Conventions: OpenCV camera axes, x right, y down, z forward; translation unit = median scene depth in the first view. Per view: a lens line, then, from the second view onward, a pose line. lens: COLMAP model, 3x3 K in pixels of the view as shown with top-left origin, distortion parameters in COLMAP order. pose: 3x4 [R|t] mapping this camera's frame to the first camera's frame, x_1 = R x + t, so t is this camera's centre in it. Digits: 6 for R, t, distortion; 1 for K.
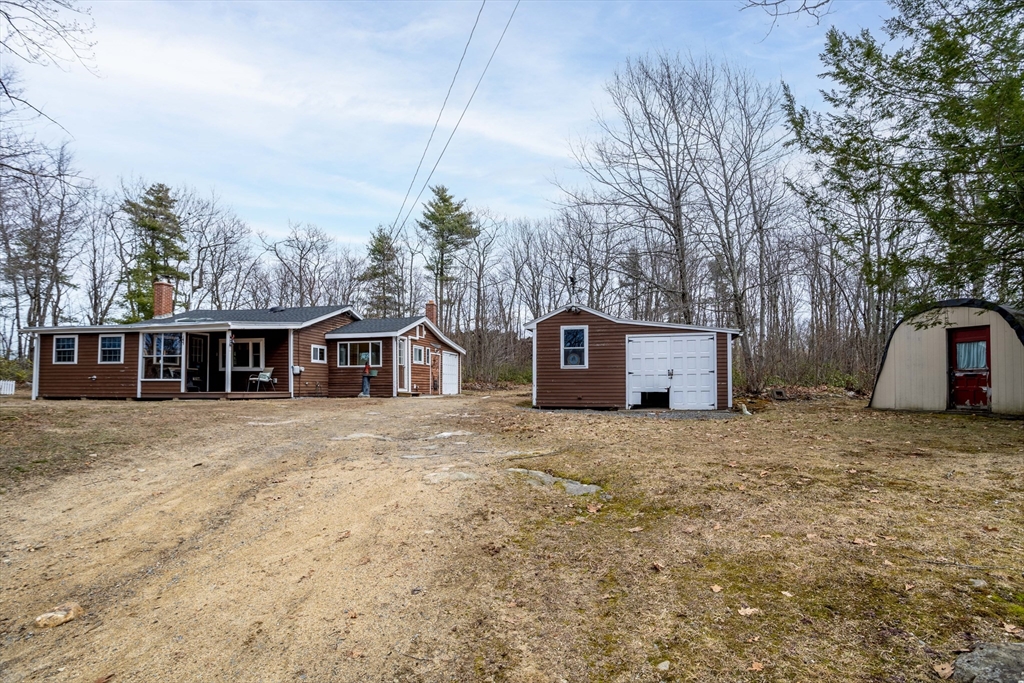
lens RADIAL K [[500.3, 0, 512.4], [0, 500.3, 372.4], [0, 0, 1]] dist [-0.047142, 0.000480]
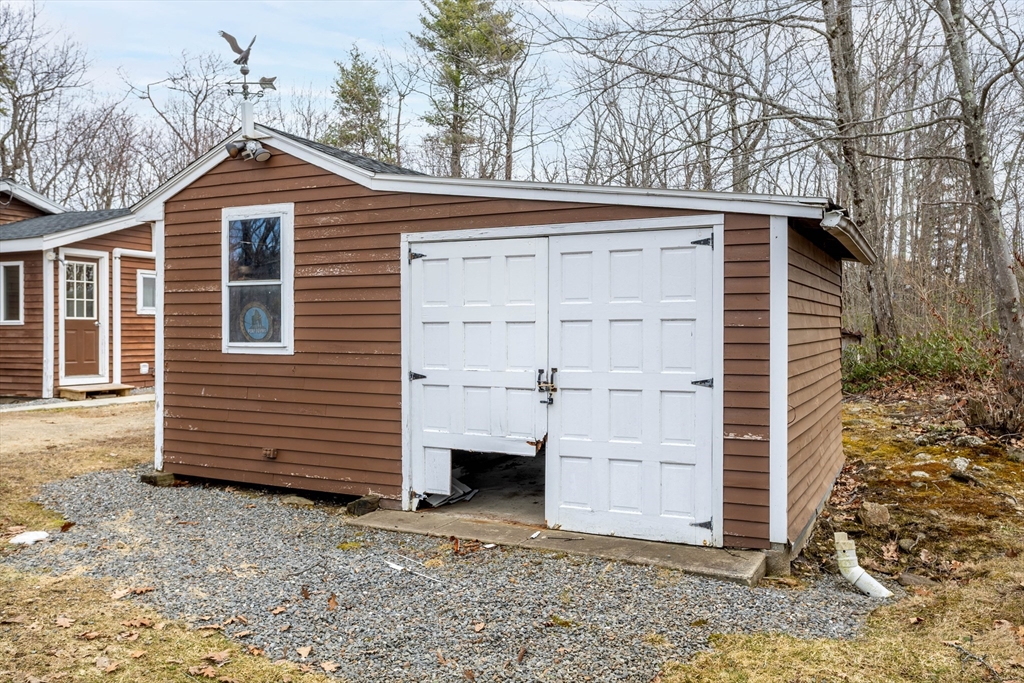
lens RADIAL K [[817.8, 0, 511.1], [0, 817.8, 317.5], [0, 0, 1]] dist [0.004273, 0.003239]
pose [[0.979379, 0.002491, -0.202014, 0.366502], [0.000313, 0.999904, 0.013848, -0.035632], [0.202029, -0.013626, 0.979285, 0.565702]]
